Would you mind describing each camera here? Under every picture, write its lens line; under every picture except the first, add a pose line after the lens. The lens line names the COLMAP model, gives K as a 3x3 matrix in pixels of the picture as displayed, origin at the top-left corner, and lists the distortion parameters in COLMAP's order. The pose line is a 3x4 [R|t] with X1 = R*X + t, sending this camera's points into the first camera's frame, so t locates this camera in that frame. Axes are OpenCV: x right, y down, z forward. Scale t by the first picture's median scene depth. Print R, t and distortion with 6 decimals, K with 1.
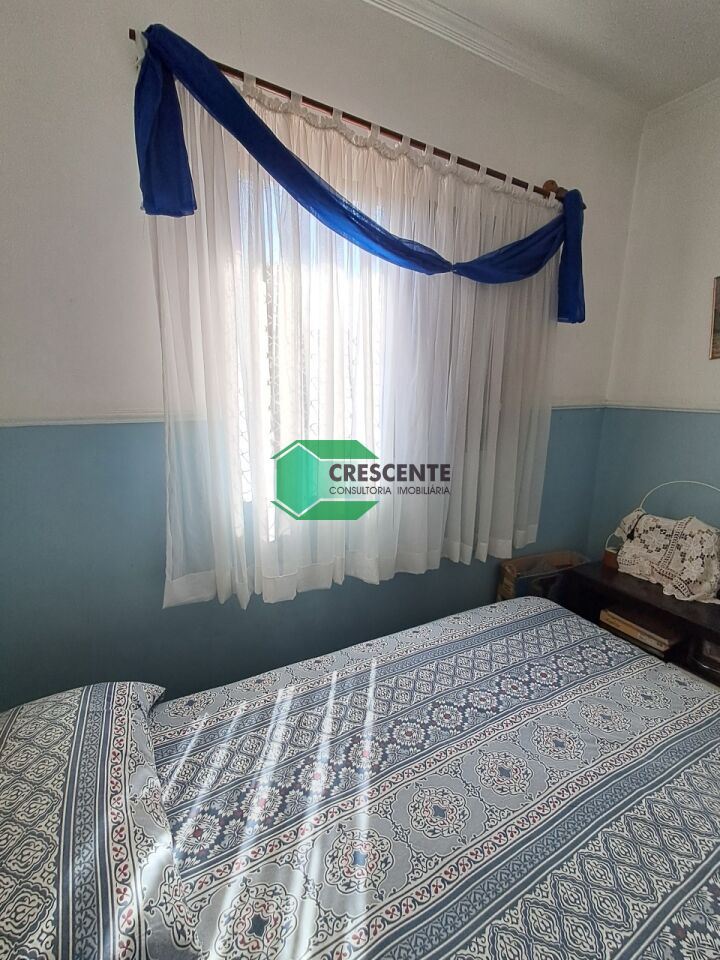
lens RADIAL K [[437.1, 0, 358.3], [0, 437.1, 474.2], [0, 0, 1]] dist [-0.007550, 0.001470]
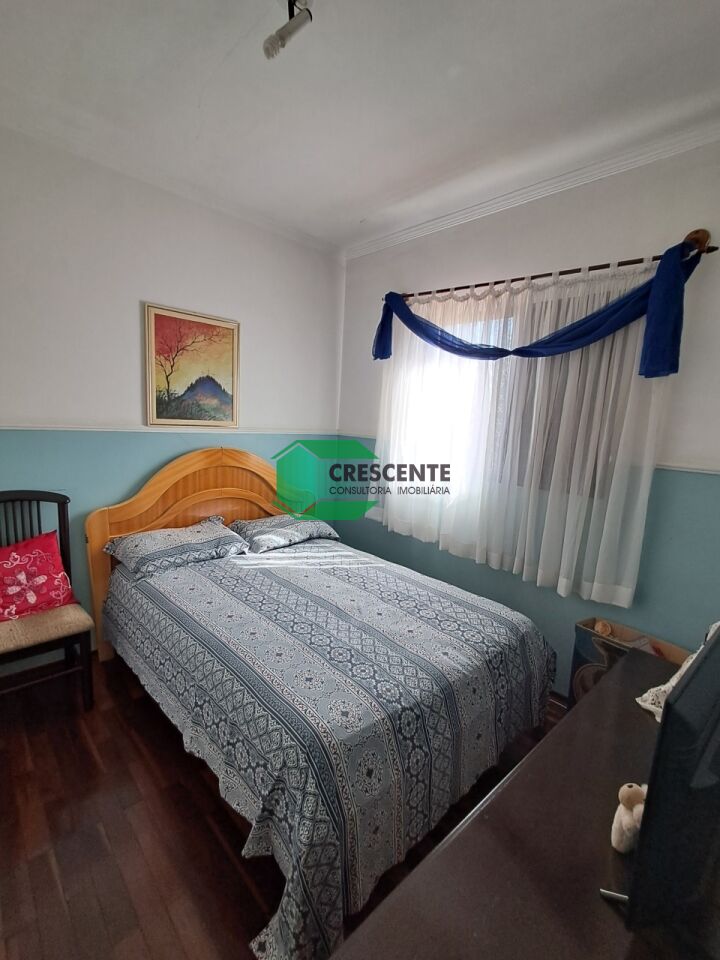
lens RADIAL K [[437.1, 0, 356.1], [0, 437.1, 485.2], [0, 0, 1]] dist [-0.007550, 0.001470]
pose [[0.259158, 0.139375, -0.955726, 1.722784], [-0.266690, 0.961389, 0.067884, -0.011656], [0.928285, 0.237290, 0.286322, 0.239447]]
